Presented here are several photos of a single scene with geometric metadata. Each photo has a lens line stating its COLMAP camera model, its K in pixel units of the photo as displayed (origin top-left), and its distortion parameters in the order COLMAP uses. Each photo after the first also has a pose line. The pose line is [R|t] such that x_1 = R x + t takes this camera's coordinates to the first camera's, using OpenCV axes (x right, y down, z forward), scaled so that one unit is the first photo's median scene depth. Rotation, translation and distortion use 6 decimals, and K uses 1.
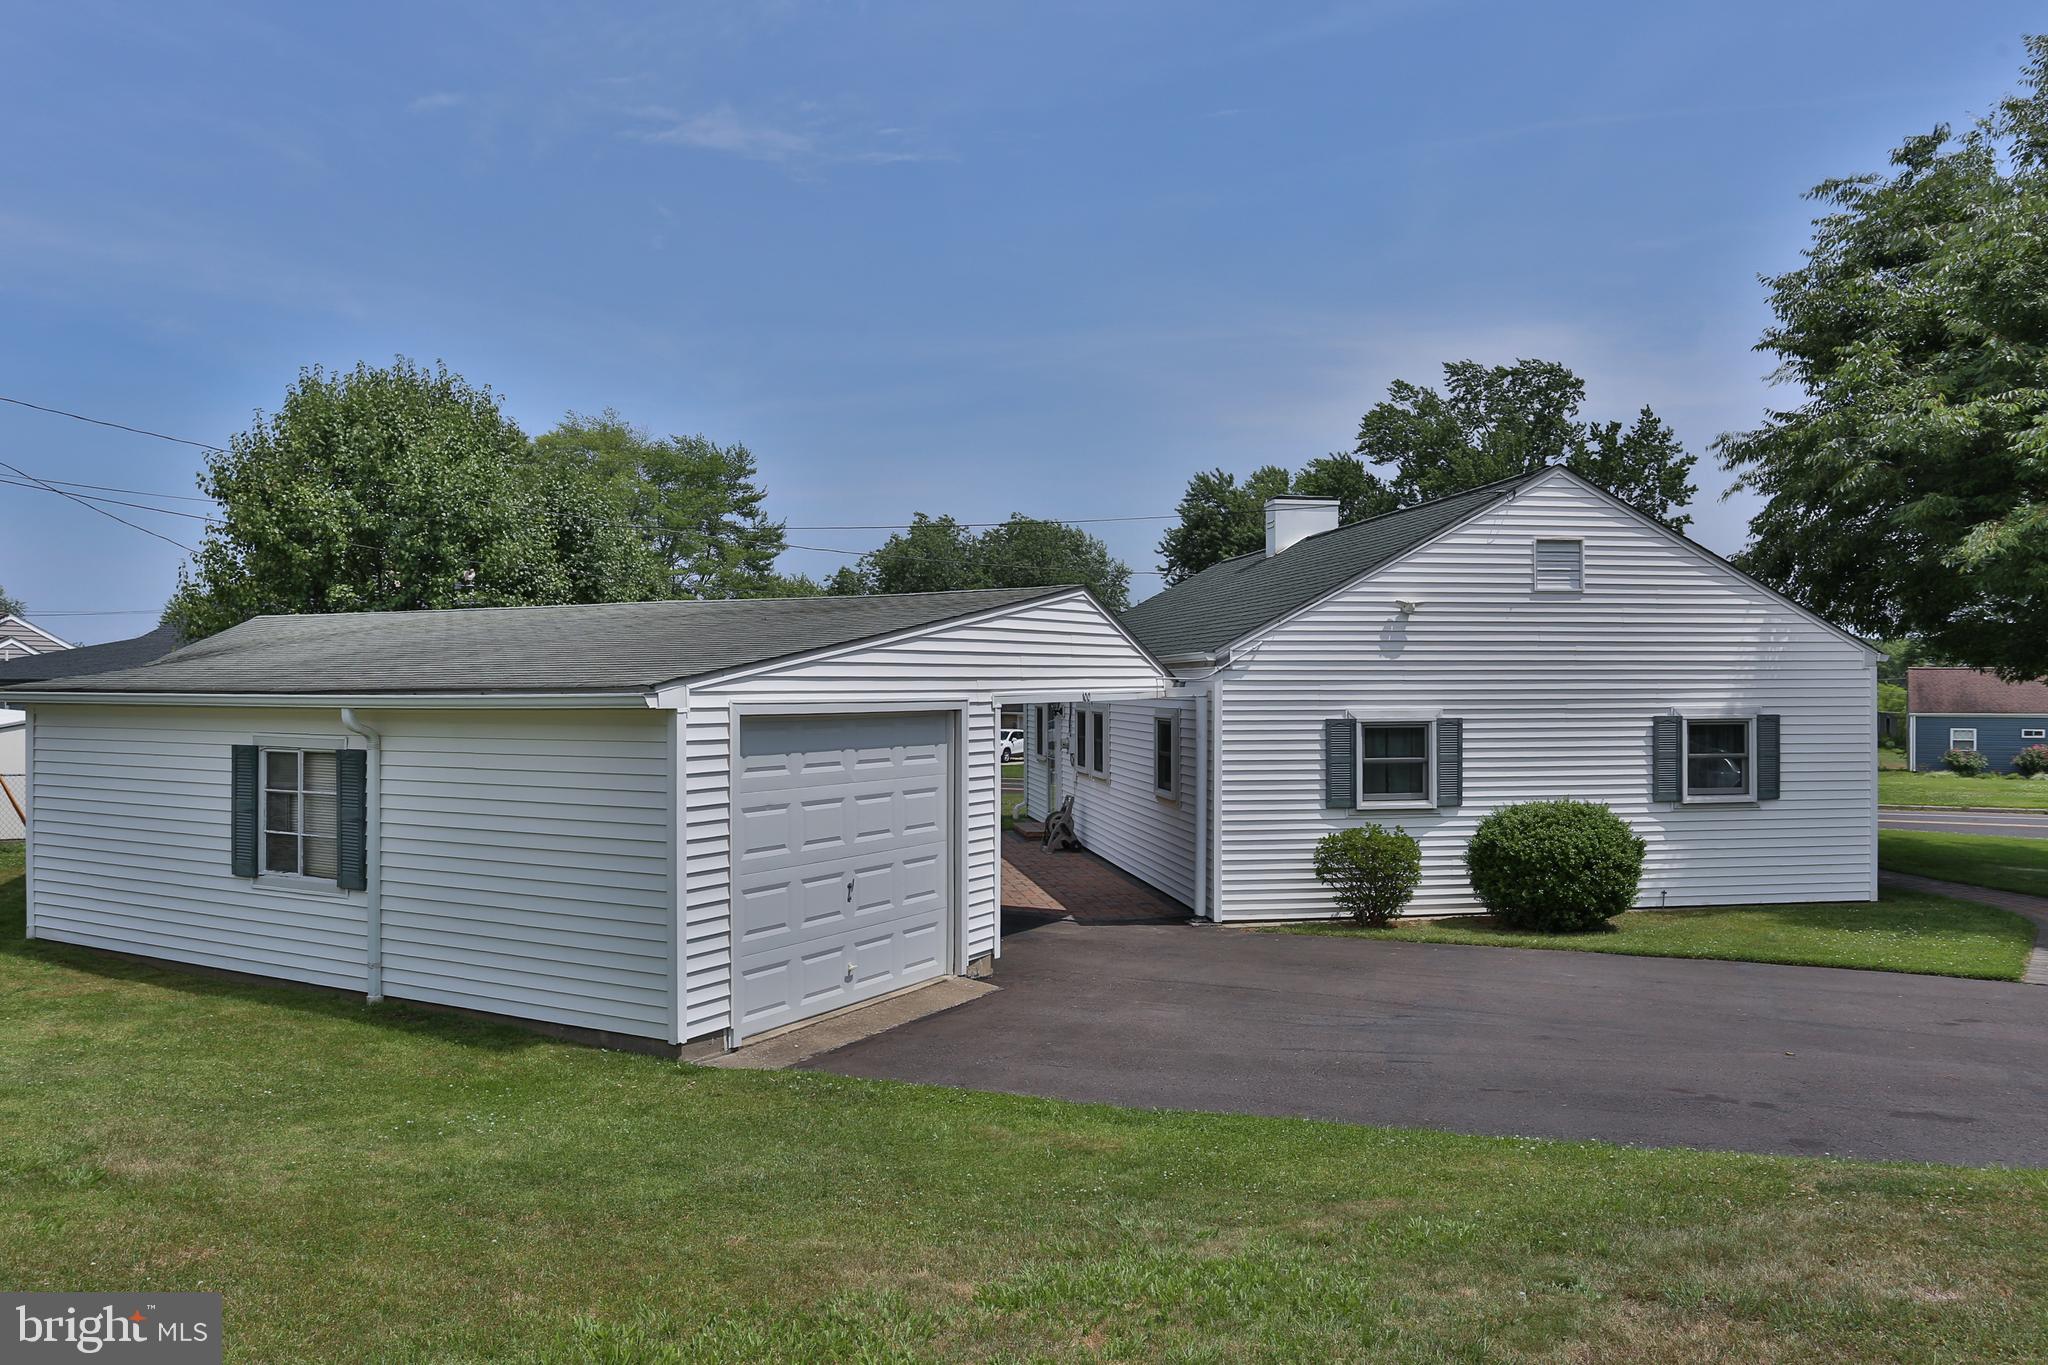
lens RADIAL K [[1473.4, 0, 1013.0], [0, 1473.4, 690.8], [0, 0, 1]] dist [-0.001006, -0.000489]
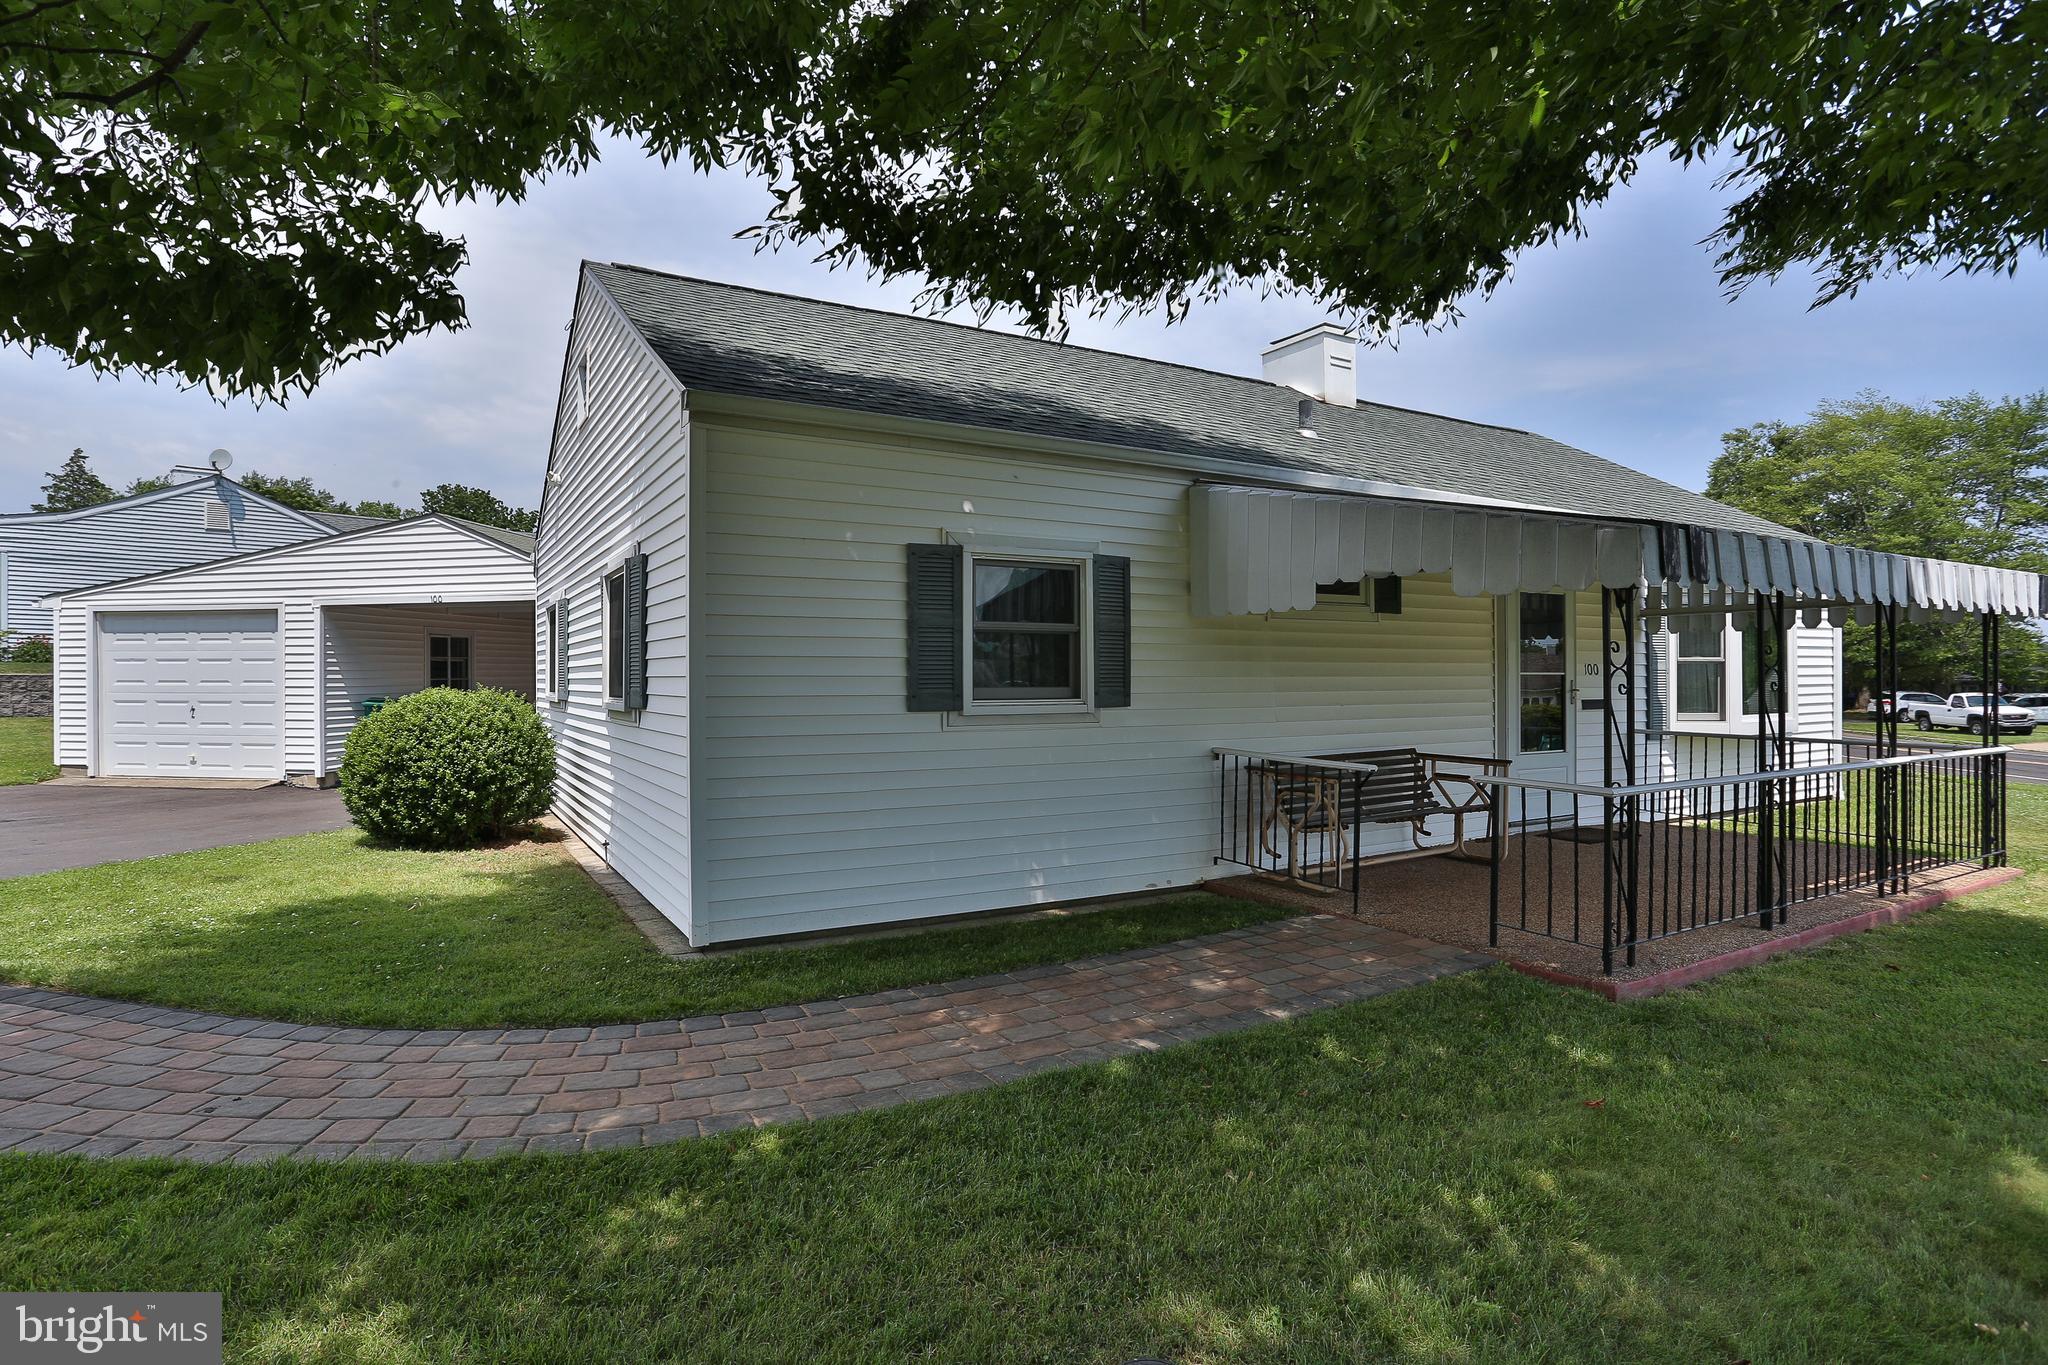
lens RADIAL K [[1070.4, 0, 1018.0], [0, 1070.4, 672.8], [0, 0, 1]] dist [-0.053500, 0.017893]
pose [[0.369409, -0.008841, -0.929225, 0.974607], [-0.000187, 0.999954, -0.009588, 0.069543], [0.929267, 0.003716, 0.369390, 1.006702]]
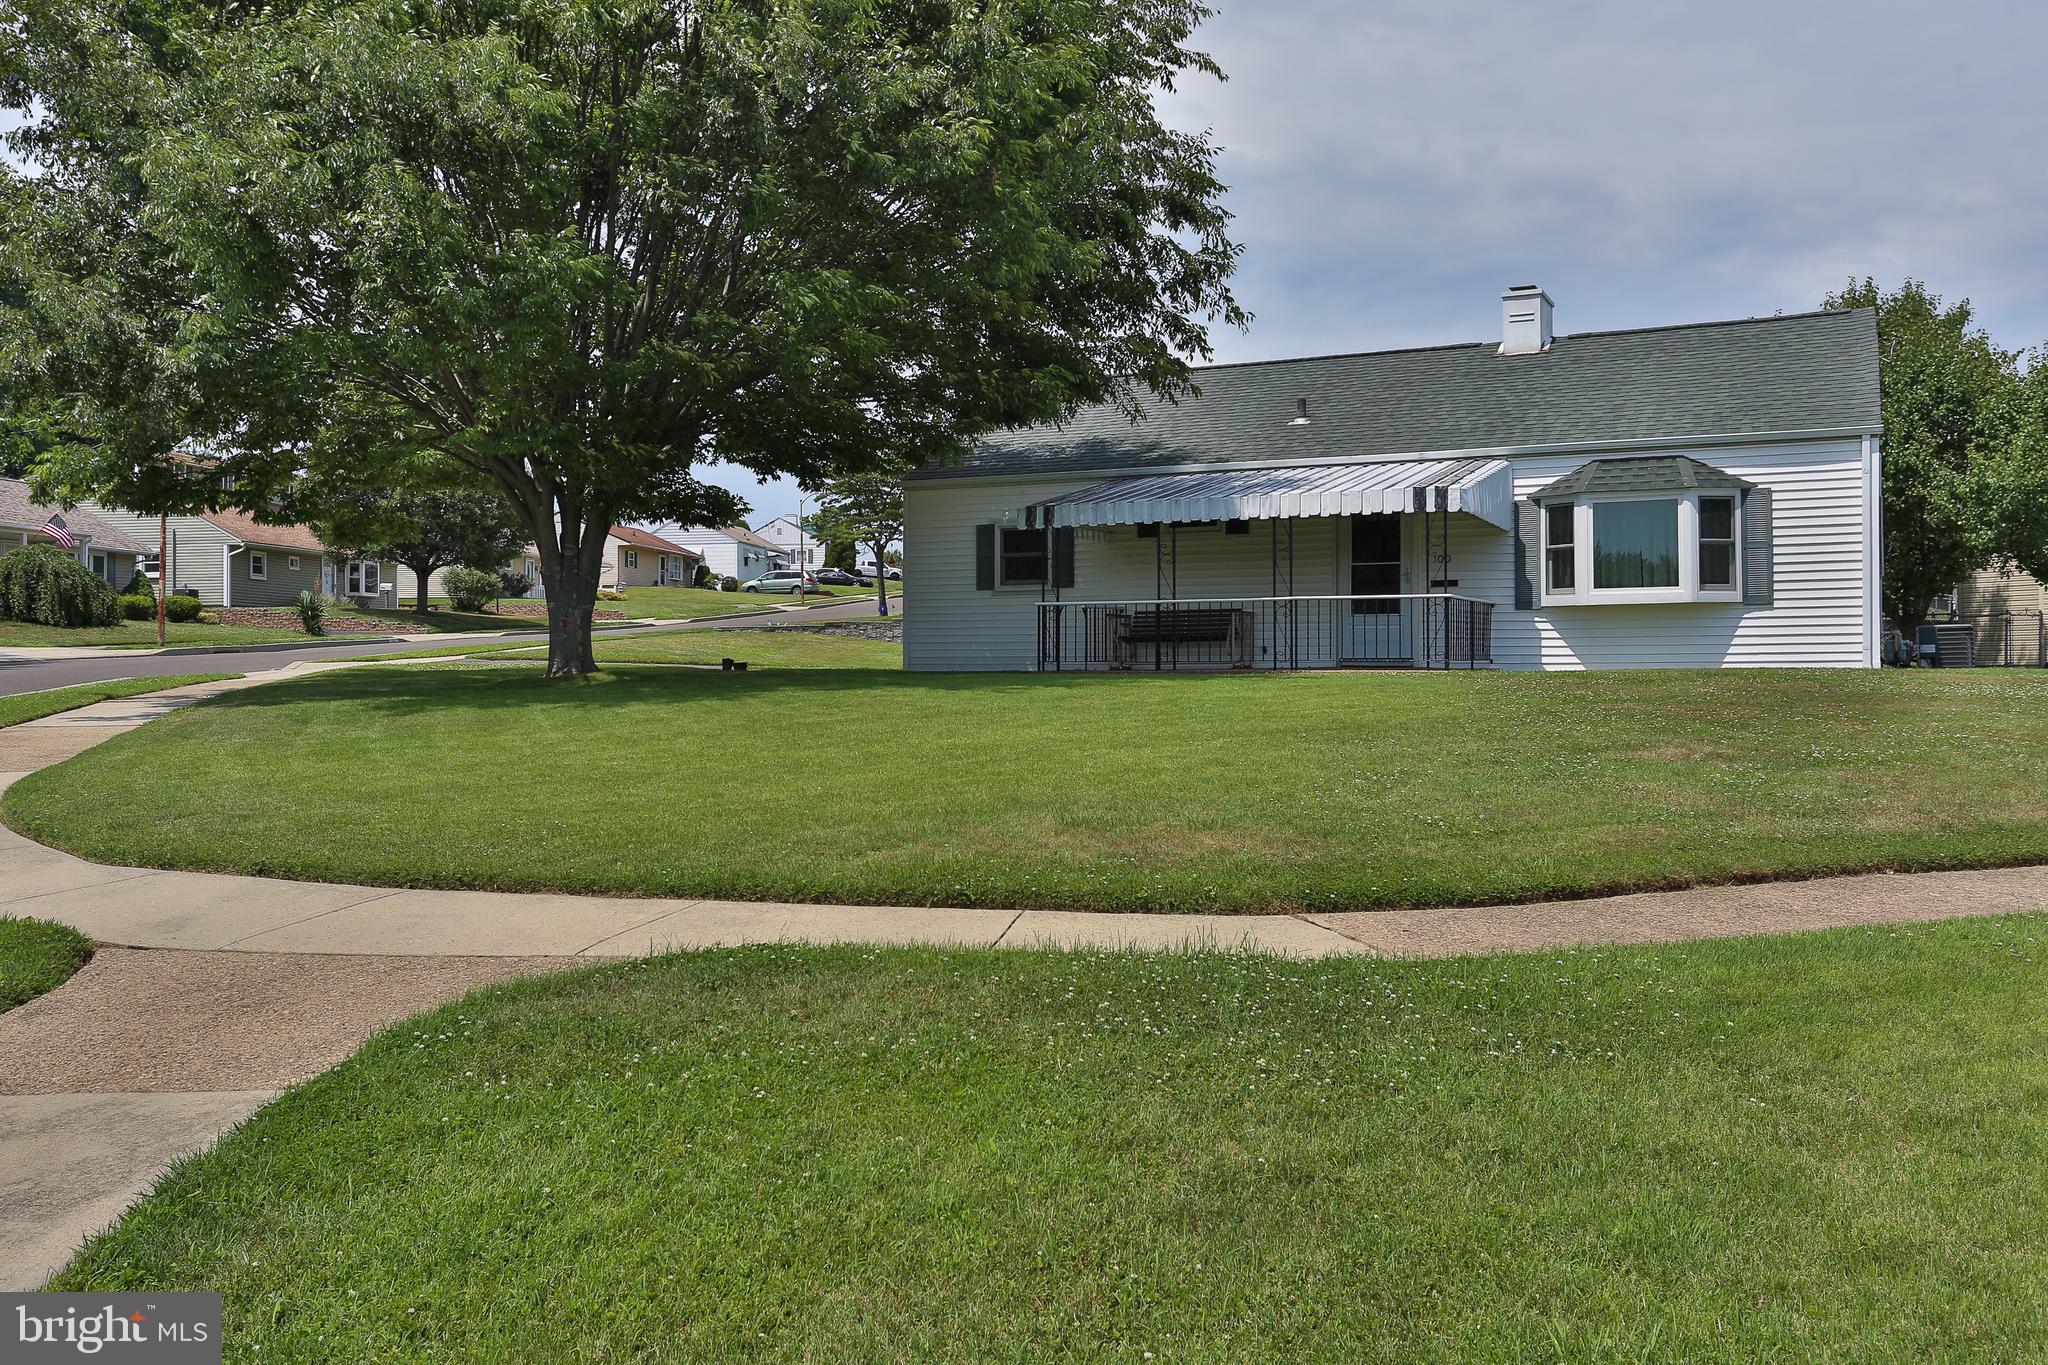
lens RADIAL K [[1657.6, 0, 1017.3], [0, 1657.6, 684.3], [0, 0, 1]] dist [-0.010684, -0.009660]
pose [[-0.531197, 0.008374, -0.847207, 1.848617], [0.000263, 0.999953, 0.009719, 0.149003], [0.847248, 0.004940, -0.531174, 1.929421]]
